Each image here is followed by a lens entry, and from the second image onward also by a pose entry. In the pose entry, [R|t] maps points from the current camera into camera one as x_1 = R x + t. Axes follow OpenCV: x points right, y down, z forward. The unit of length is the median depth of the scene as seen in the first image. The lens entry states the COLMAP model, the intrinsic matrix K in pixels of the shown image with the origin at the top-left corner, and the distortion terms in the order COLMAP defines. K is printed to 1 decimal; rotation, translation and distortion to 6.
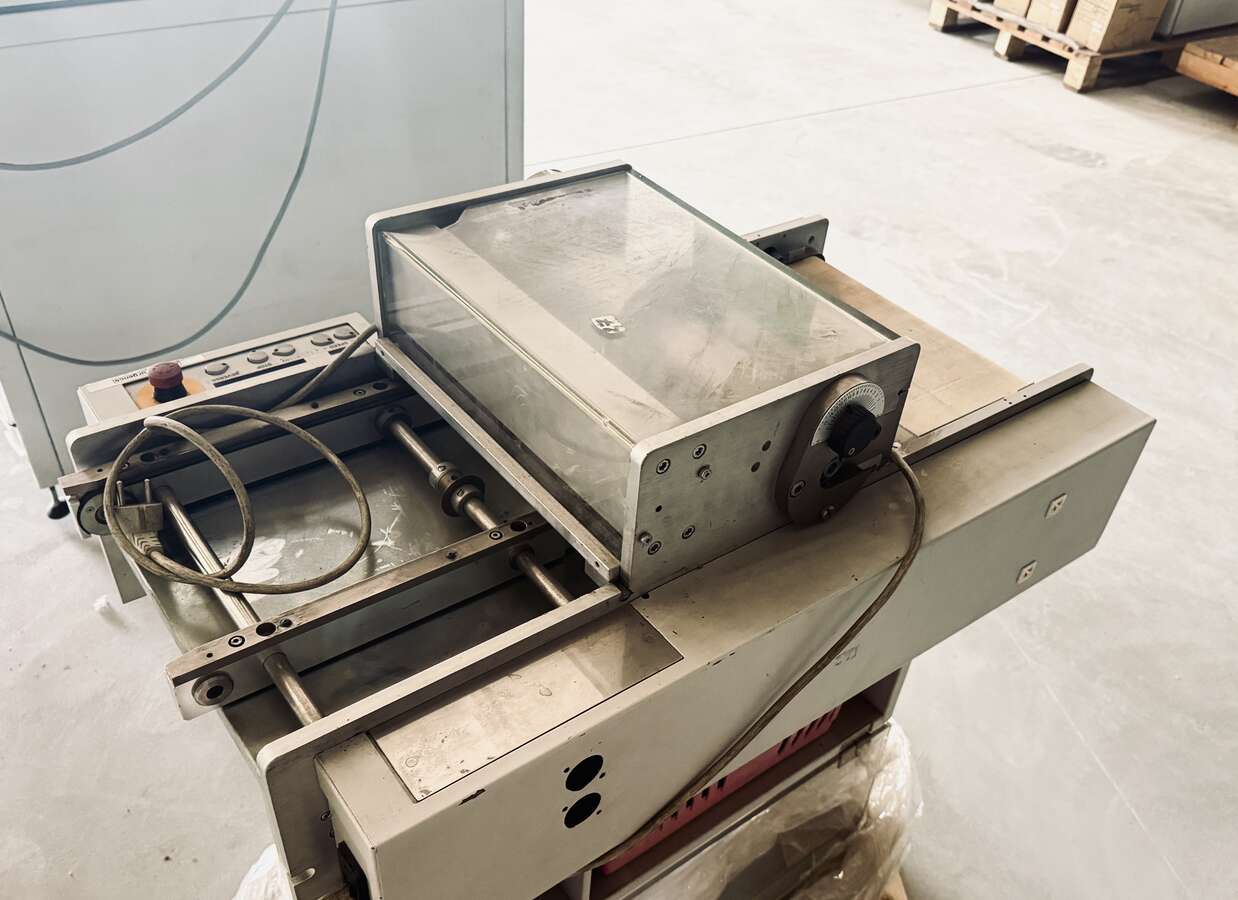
lens RADIAL K [[1075.8, 0, 656.1], [0, 1075.8, 544.8], [0, 0, 1]] dist [0.103248, -0.192050]
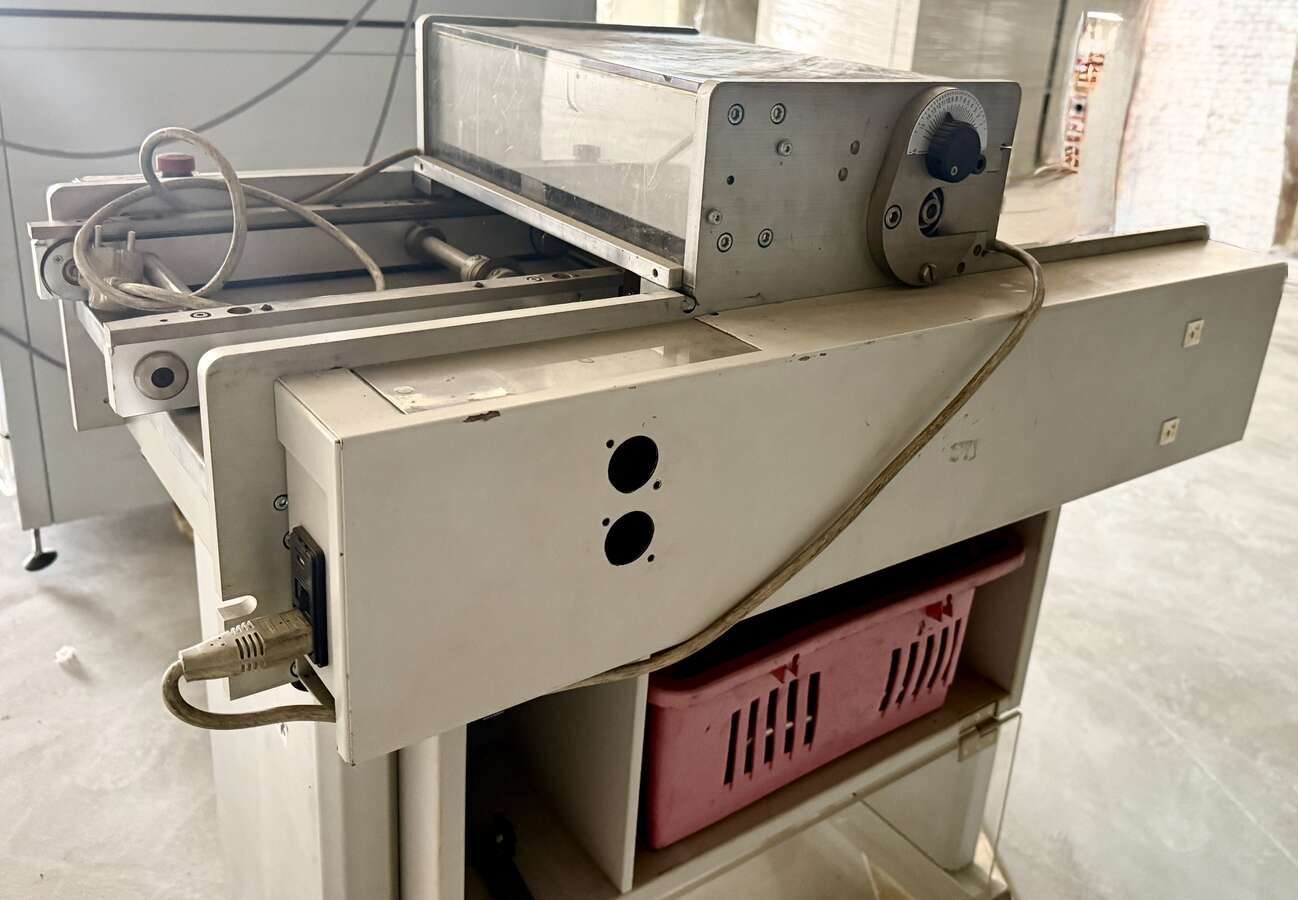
lens RADIAL K [[1143.5, 0, 723.8], [0, 1143.5, 379.6], [0, 0, 1]] dist [0.010533, -0.019558]
pose [[0.999993, 0.000051, 0.003723, -0.004719], [0.001315, 0.930637, -0.365941, 0.349537], [-0.003483, 0.365943, 0.930631, 0.187289]]
